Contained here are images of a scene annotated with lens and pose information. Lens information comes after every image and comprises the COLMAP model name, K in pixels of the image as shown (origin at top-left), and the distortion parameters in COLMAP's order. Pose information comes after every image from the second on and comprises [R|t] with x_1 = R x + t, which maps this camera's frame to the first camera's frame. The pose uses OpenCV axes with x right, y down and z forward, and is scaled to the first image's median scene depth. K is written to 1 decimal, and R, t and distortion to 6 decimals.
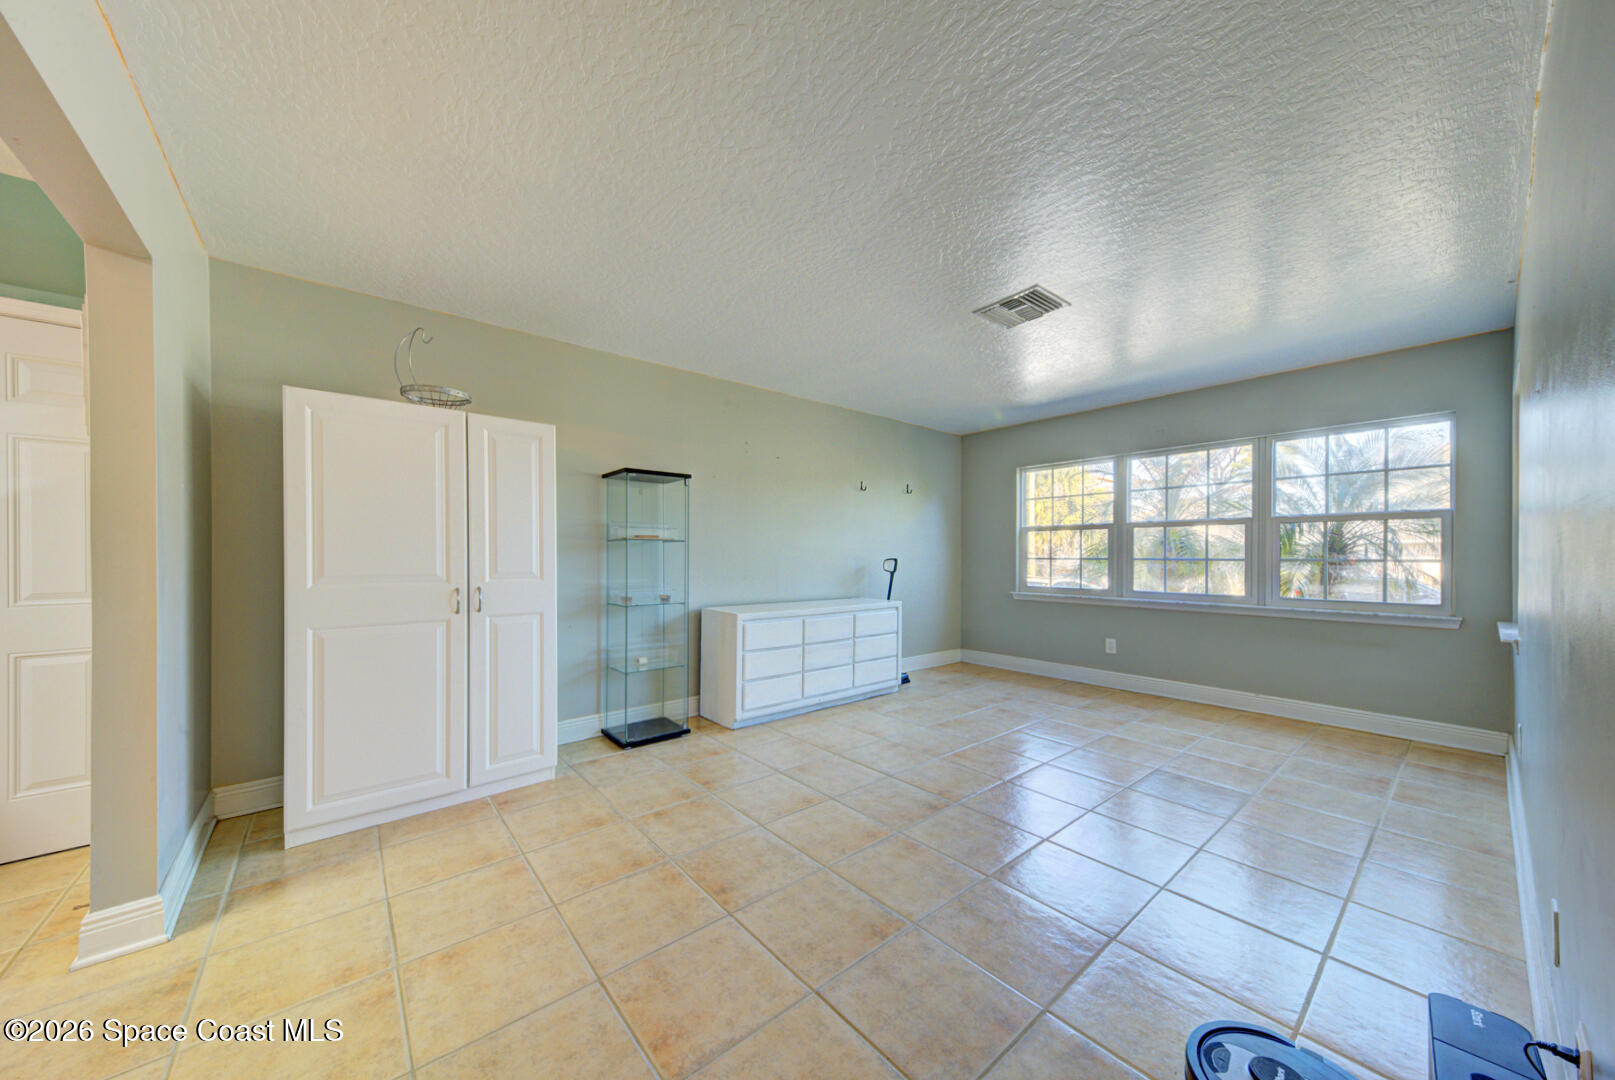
lens RADIAL K [[557.7, 0, 807.8], [0, 557.7, 555.6], [0, 0, 1]] dist [0.023186, -0.000248]
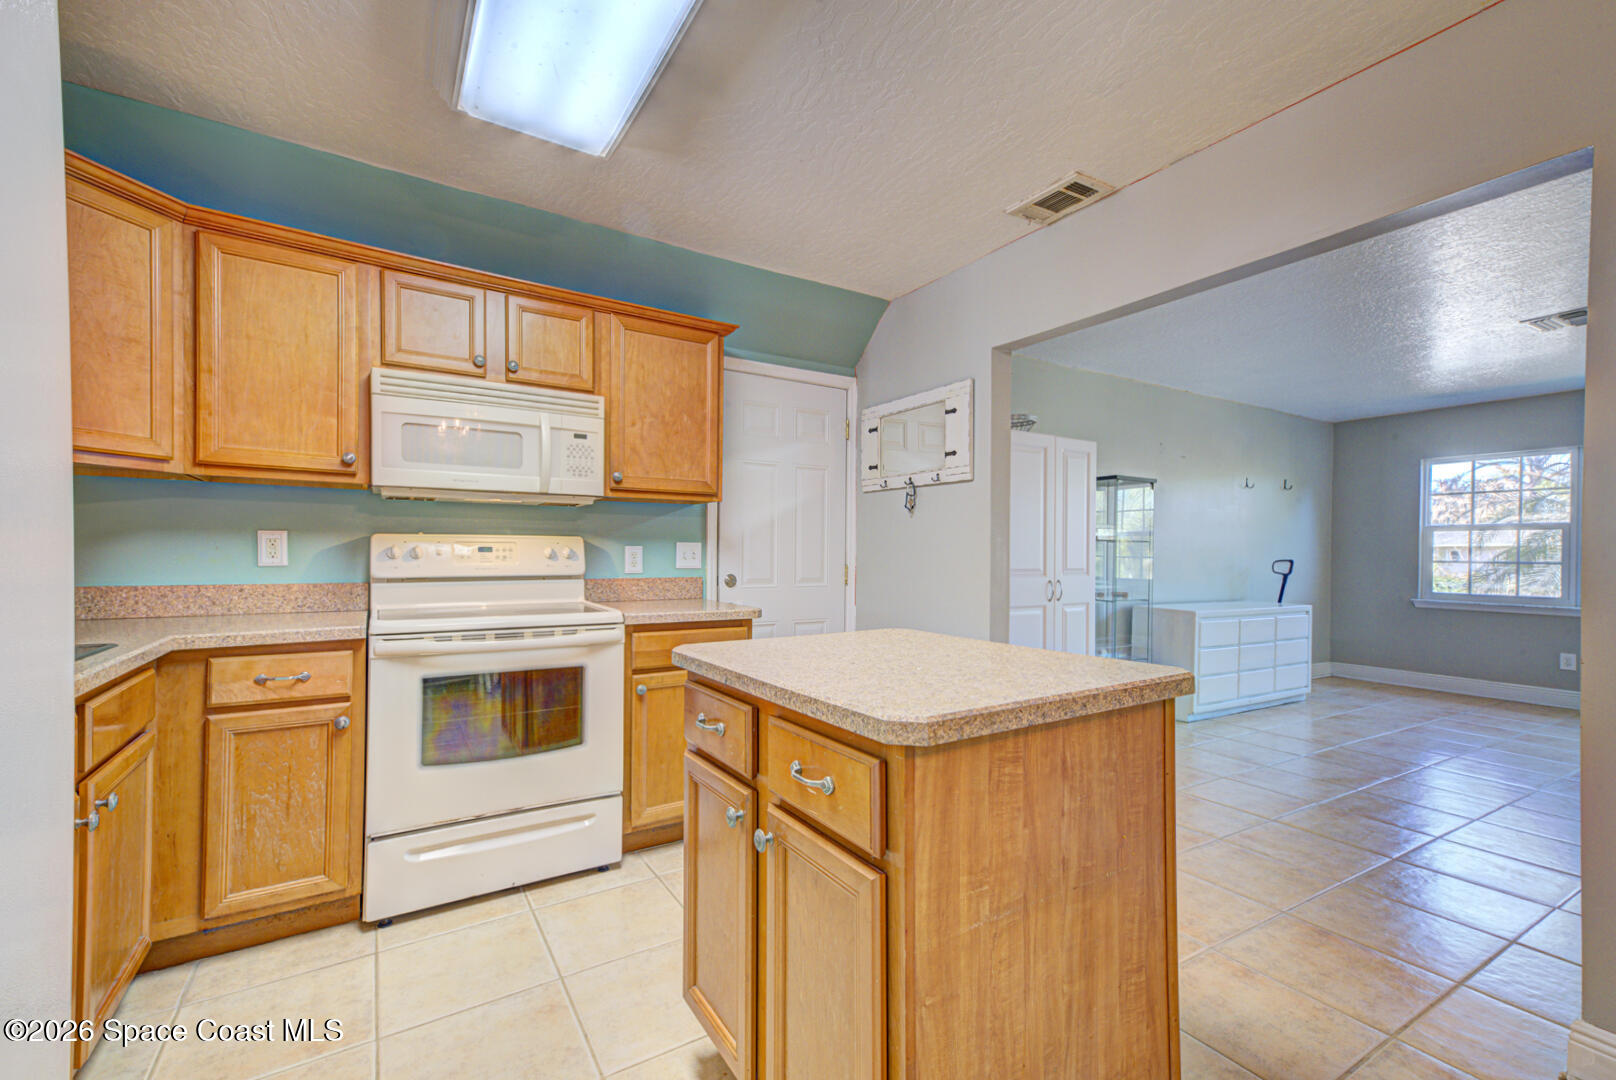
lens RADIAL K [[697.5, 0, 811.3], [0, 697.5, 553.2], [0, 0, 1]] dist [0.038507, -0.000026]
pose [[0.990619, 0.008925, -0.136357, -0.476252], [-0.009265, 0.999955, -0.001857, 0.003787], [0.136335, 0.003103, 0.990658, -0.291934]]
